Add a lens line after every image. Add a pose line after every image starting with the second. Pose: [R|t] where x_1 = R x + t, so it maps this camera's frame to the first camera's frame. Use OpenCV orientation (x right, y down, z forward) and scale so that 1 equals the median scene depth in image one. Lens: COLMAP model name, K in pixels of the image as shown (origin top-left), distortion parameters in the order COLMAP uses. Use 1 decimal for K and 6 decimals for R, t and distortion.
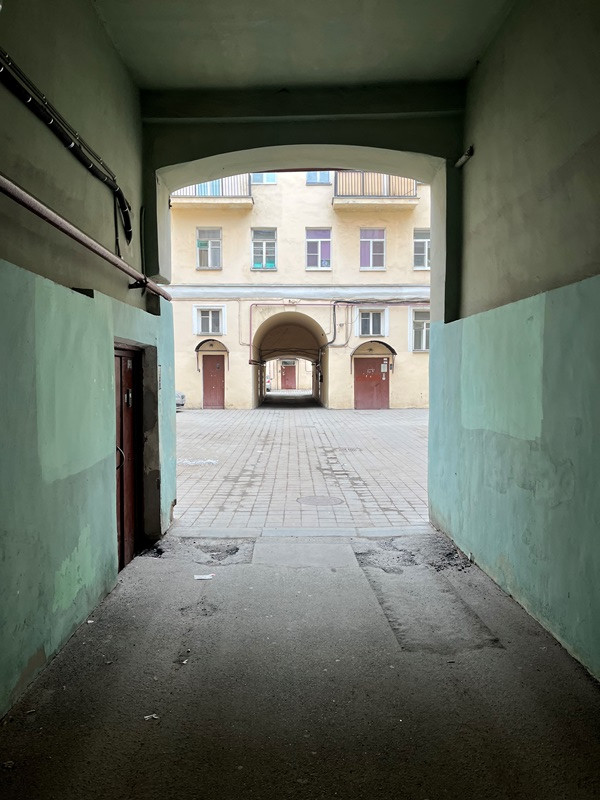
lens RADIAL K [[612.9, 0, 298.3], [0, 612.9, 400.3], [0, 0, 1]] dist [0.037875, -0.012948]
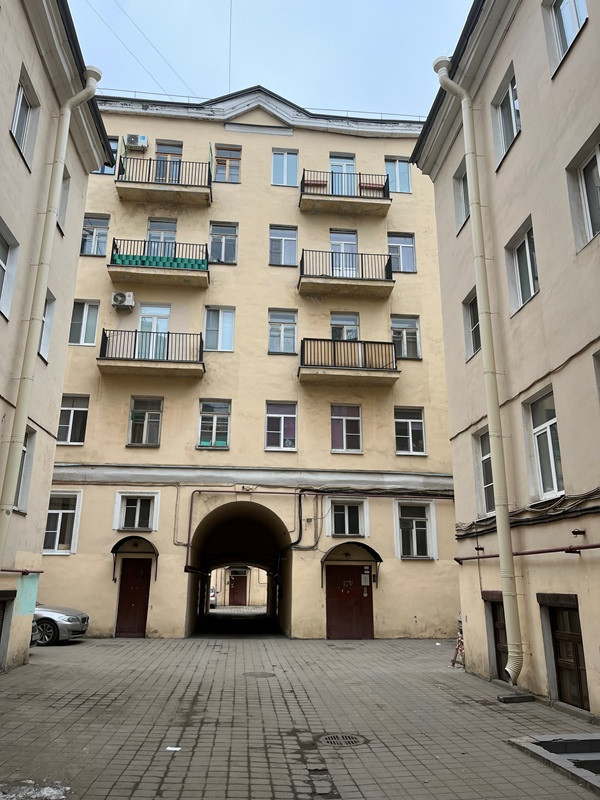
lens RADIAL K [[612.9, 0, 293.9], [0, 612.9, 385.0], [0, 0, 1]] dist [0.037875, -0.012948]
pose [[0.997513, 0.033634, 0.061947, -0.002480], [-0.009666, 0.935787, -0.352434, -0.009512], [-0.069822, 0.350958, 0.933784, 0.217834]]
